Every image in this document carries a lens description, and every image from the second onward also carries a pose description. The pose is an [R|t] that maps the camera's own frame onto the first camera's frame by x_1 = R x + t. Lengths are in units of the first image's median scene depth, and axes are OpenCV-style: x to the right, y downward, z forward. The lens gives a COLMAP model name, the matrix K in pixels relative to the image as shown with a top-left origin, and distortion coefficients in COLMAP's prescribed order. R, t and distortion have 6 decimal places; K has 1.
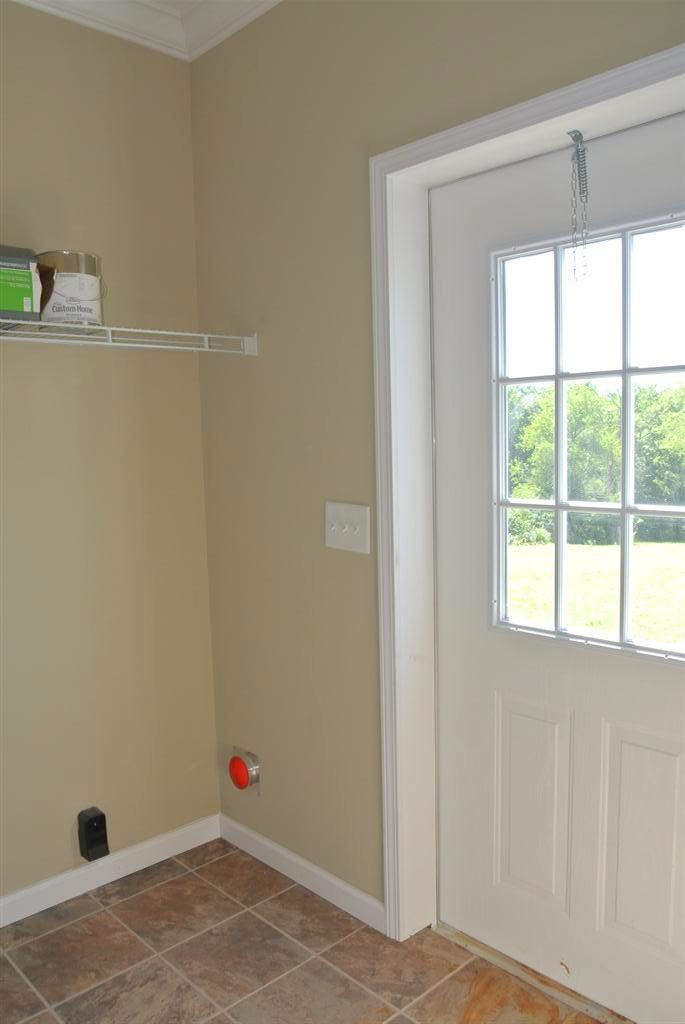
lens RADIAL K [[801.7, 0, 343.9], [0, 801.7, 513.4], [0, 0, 1]] dist [-0.086589, 0.033442]
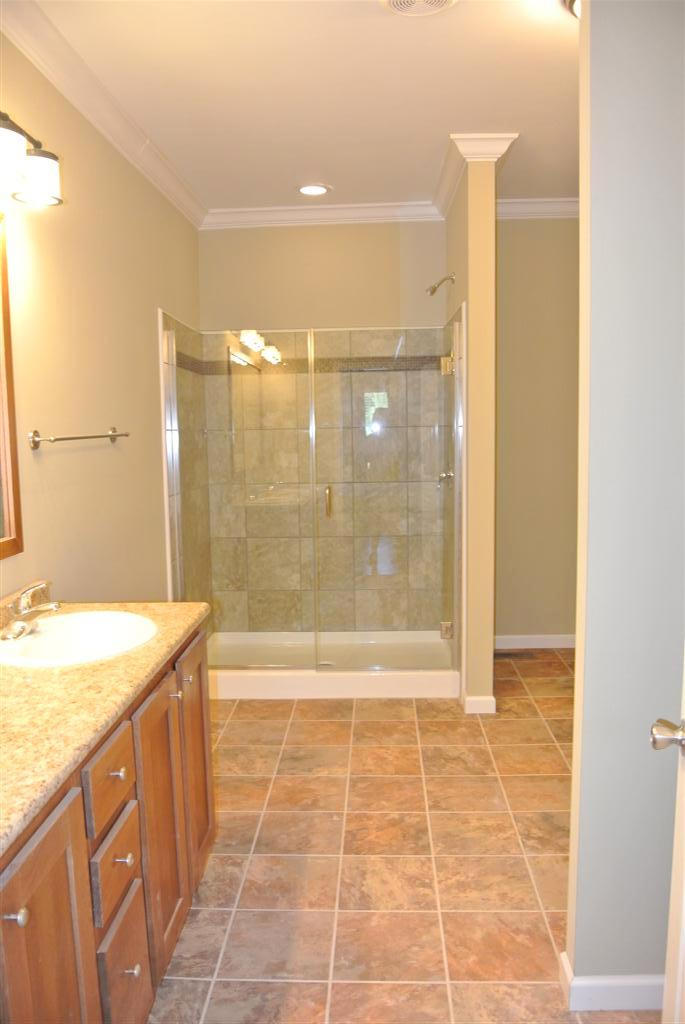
lens RADIAL K [[801.7, 0, 340.8], [0, 801.7, 515.9], [0, 0, 1]] dist [-0.086589, 0.033442]
pose [[-0.695512, -0.044558, 0.717132, -0.694500], [0.102310, 0.981764, 0.160226, -0.151938], [-0.711193, 0.184809, -0.678270, 1.599641]]
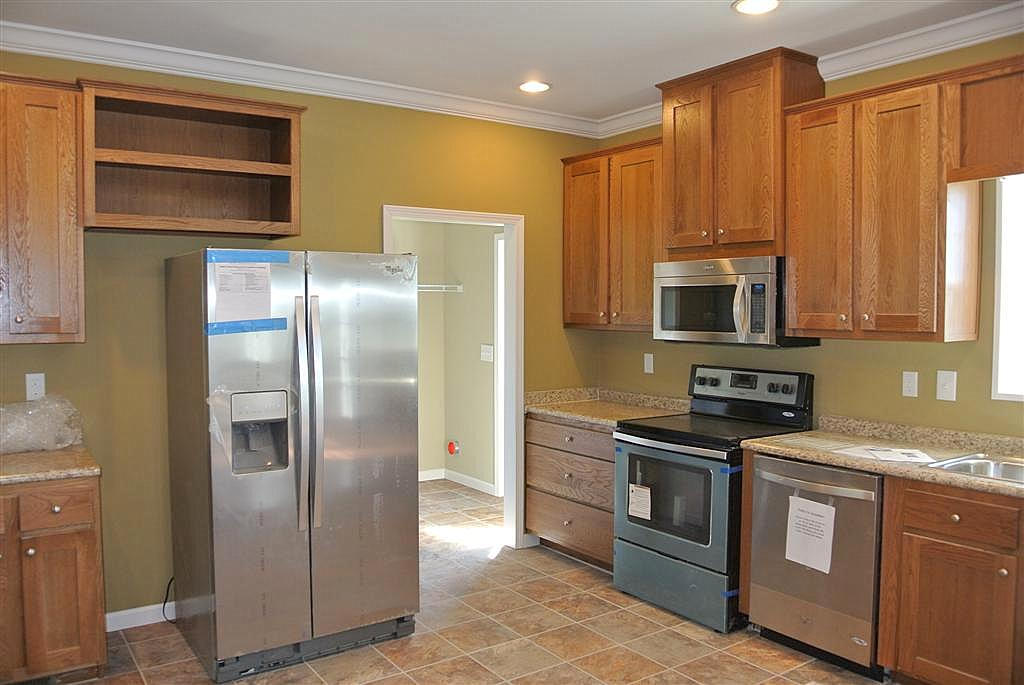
lens RADIAL K [[801.7, 0, 504.0], [0, 801.7, 342.3], [0, 0, 1]] dist [-0.086589, 0.033442]
pose [[0.987960, 0.034611, -0.150786, 0.473521], [-0.041801, 0.998122, -0.044778, 0.098827], [0.148953, 0.050542, 0.987552, -1.779707]]
